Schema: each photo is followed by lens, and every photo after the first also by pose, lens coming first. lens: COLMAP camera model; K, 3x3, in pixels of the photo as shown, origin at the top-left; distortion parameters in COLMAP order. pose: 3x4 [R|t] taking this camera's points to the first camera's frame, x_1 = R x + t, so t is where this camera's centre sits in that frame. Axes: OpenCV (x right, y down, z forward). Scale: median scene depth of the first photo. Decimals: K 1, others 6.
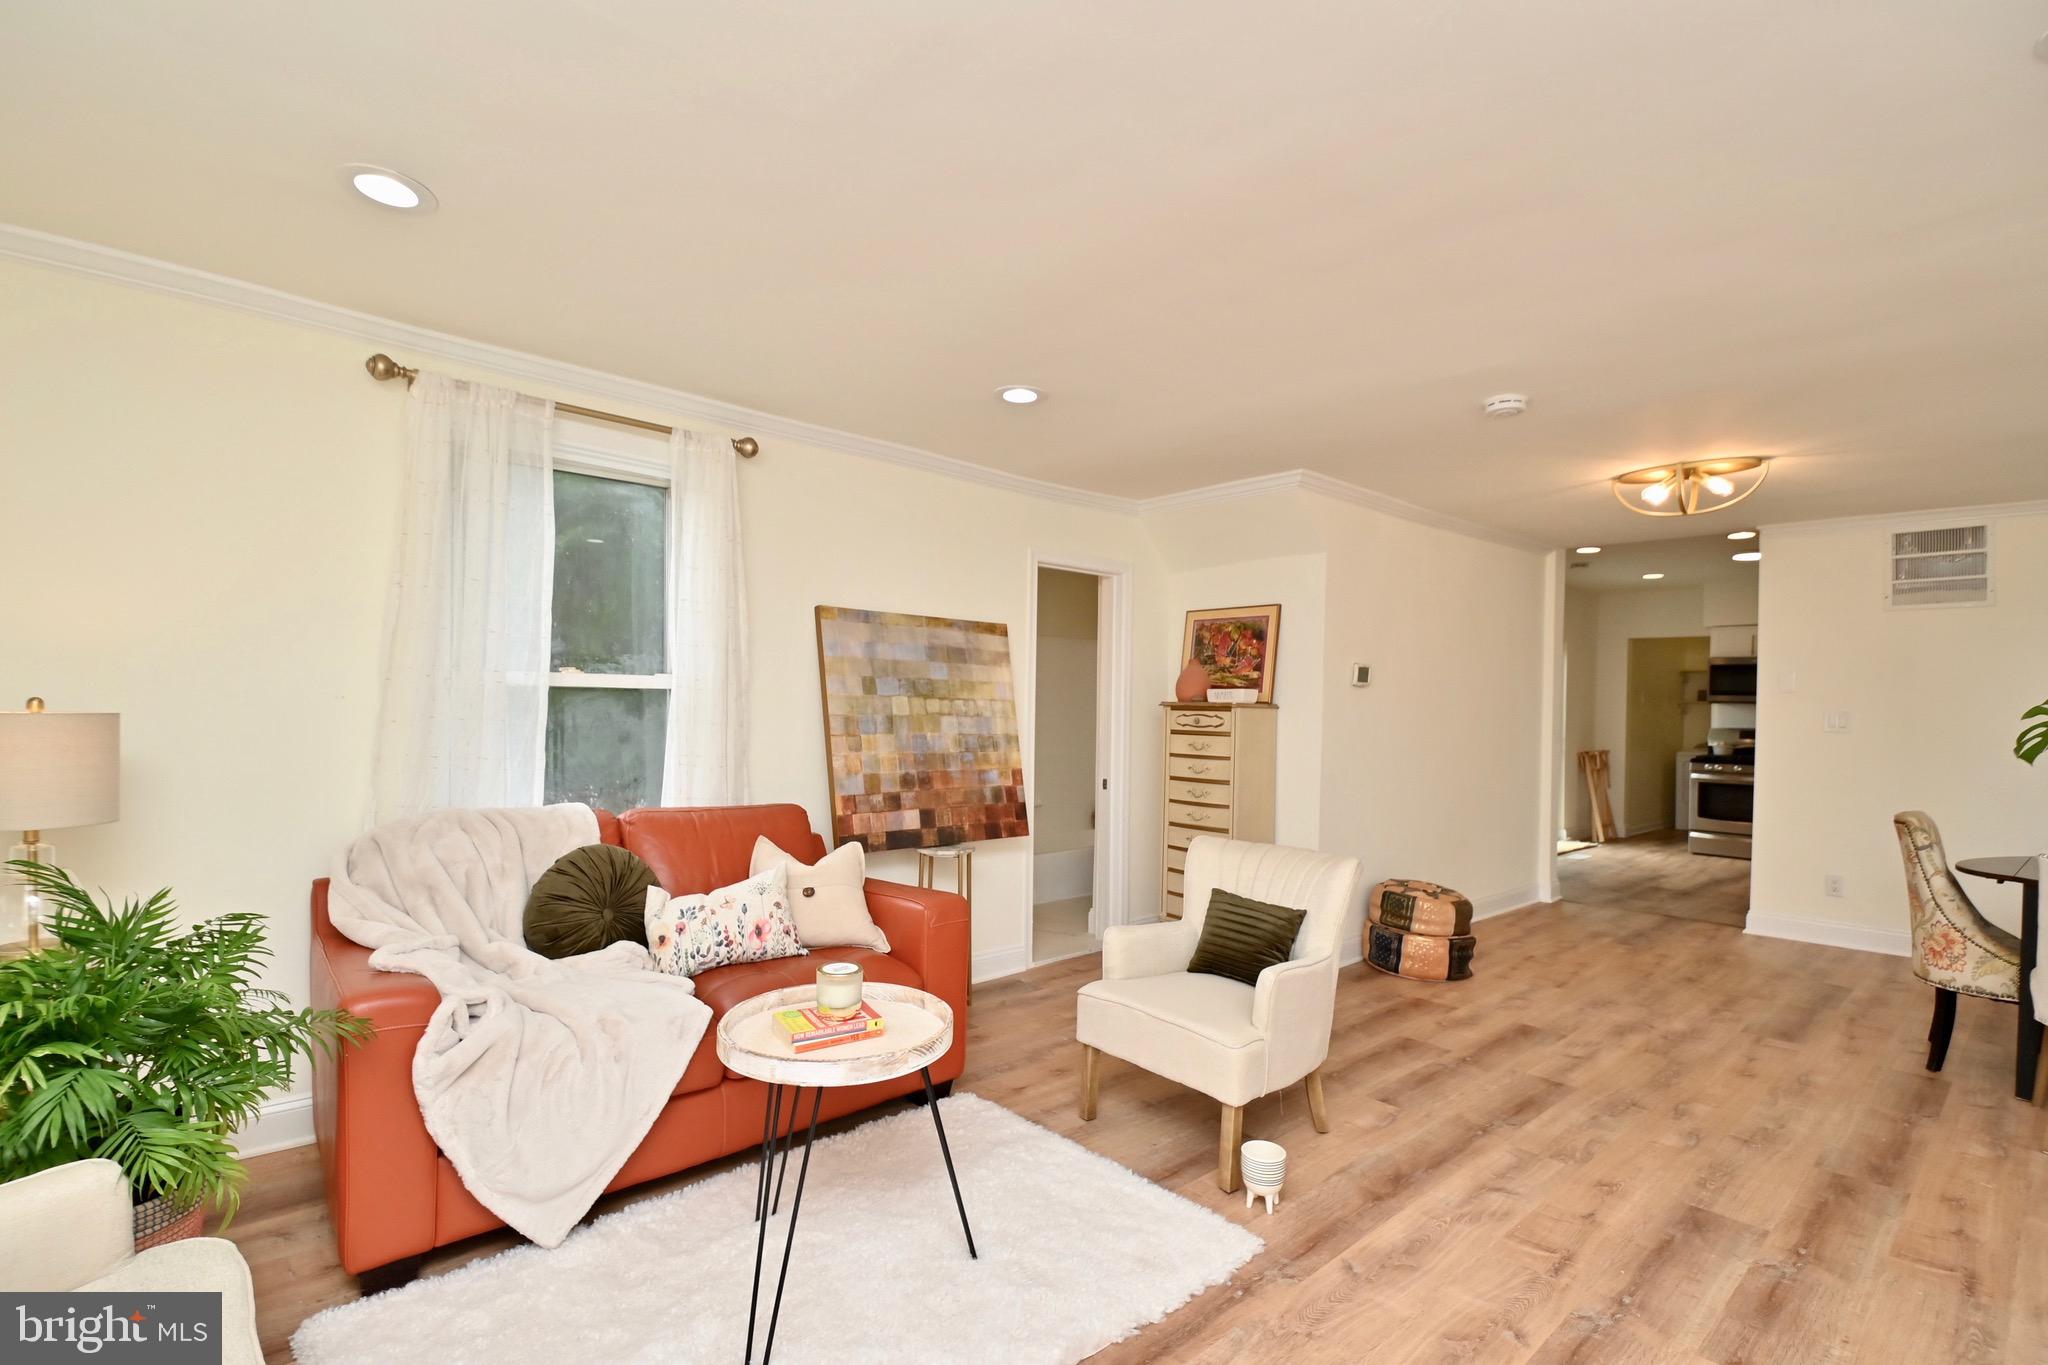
lens RADIAL K [[939.6, 0, 1020.6], [0, 939.6, 700.2], [0, 0, 1]] dist [-0.016876, -0.007873]
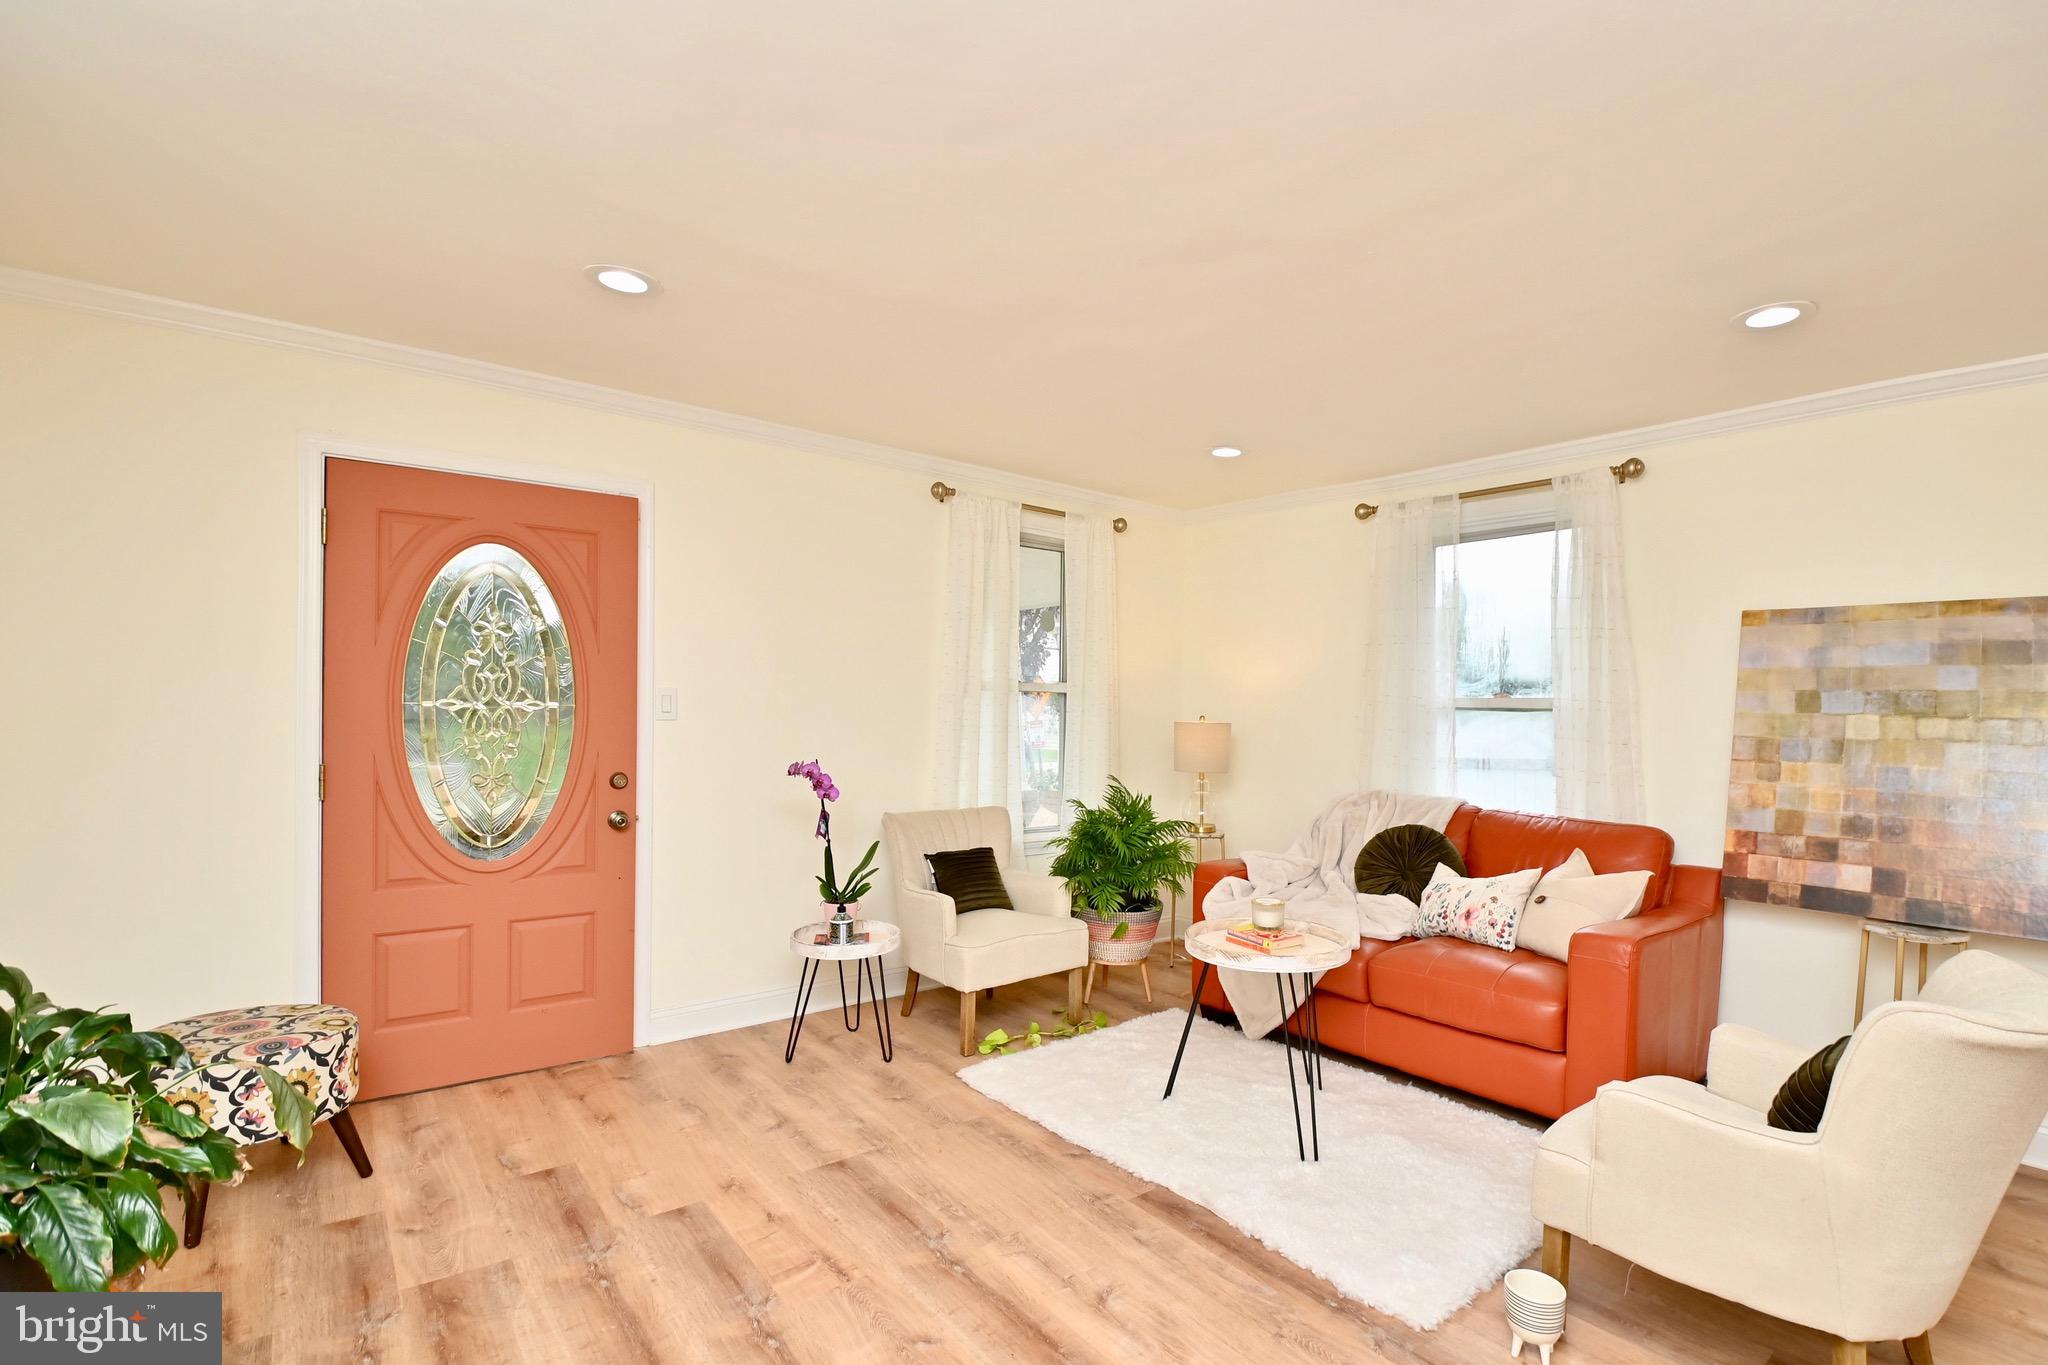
lens RADIAL K [[939.6, 0, 1035.9], [0, 939.6, 678.3], [0, 0, 1]] dist [-0.016876, -0.007873]
pose [[-0.074663, -0.047847, -0.996060, 0.676815], [-0.011580, 0.998823, -0.047112, 0.009399], [0.997142, 0.008017, -0.075129, 0.396603]]
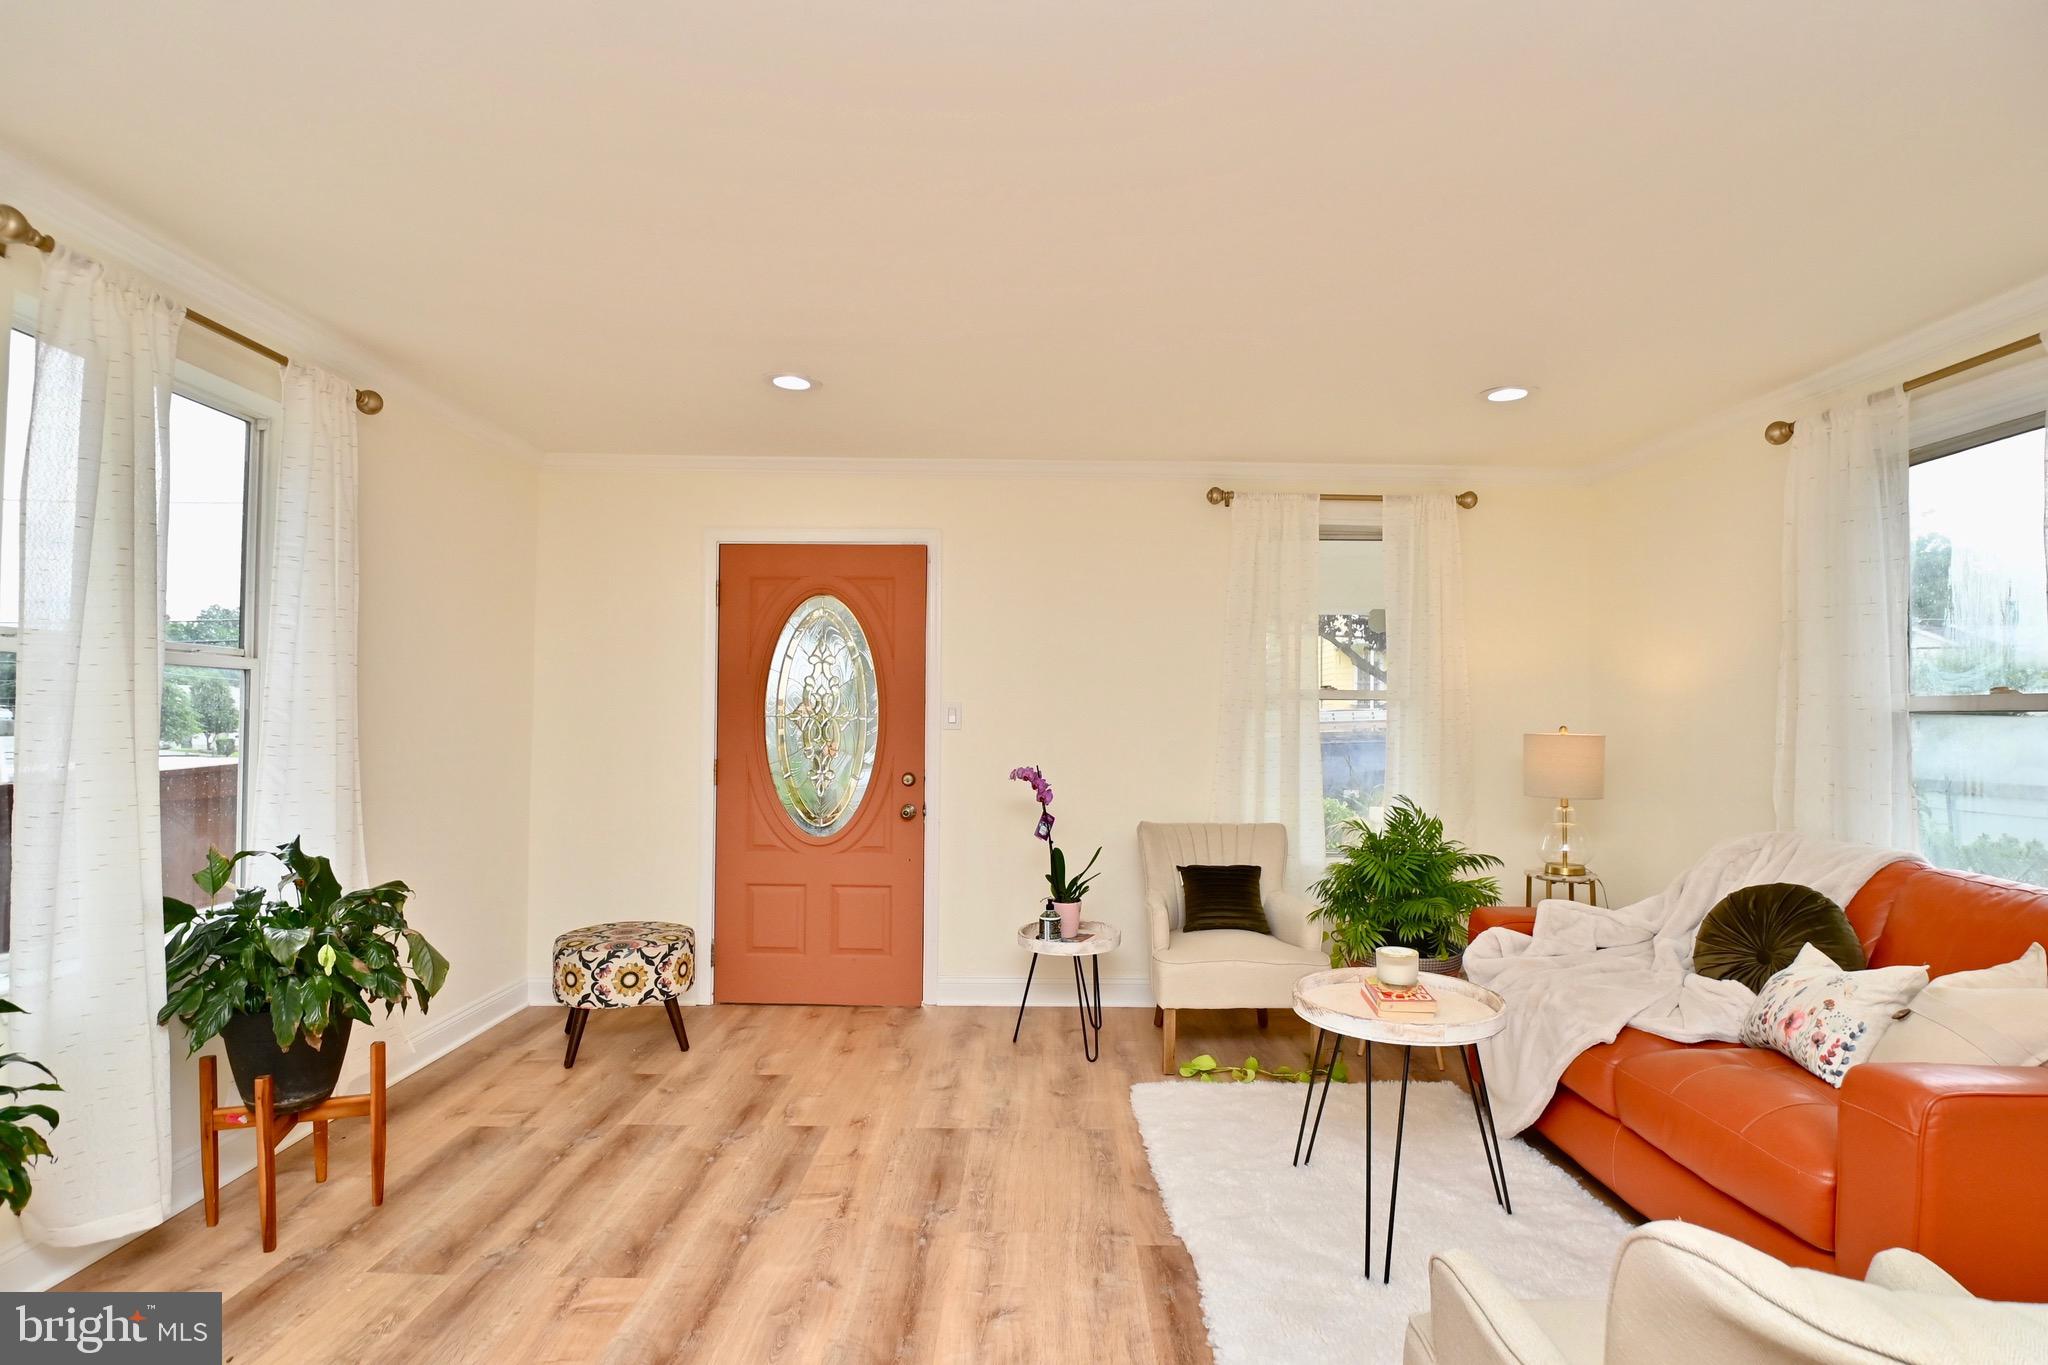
lens RADIAL K [[939.6, 0, 1039.0], [0, 939.6, 677.5], [0, 0, 1]] dist [-0.016876, -0.007873]
pose [[-0.672141, -0.053372, -0.738497, 0.516537], [-0.016925, 0.998245, -0.056741, 0.011857], [0.740230, -0.025639, -0.671865, 0.767110]]
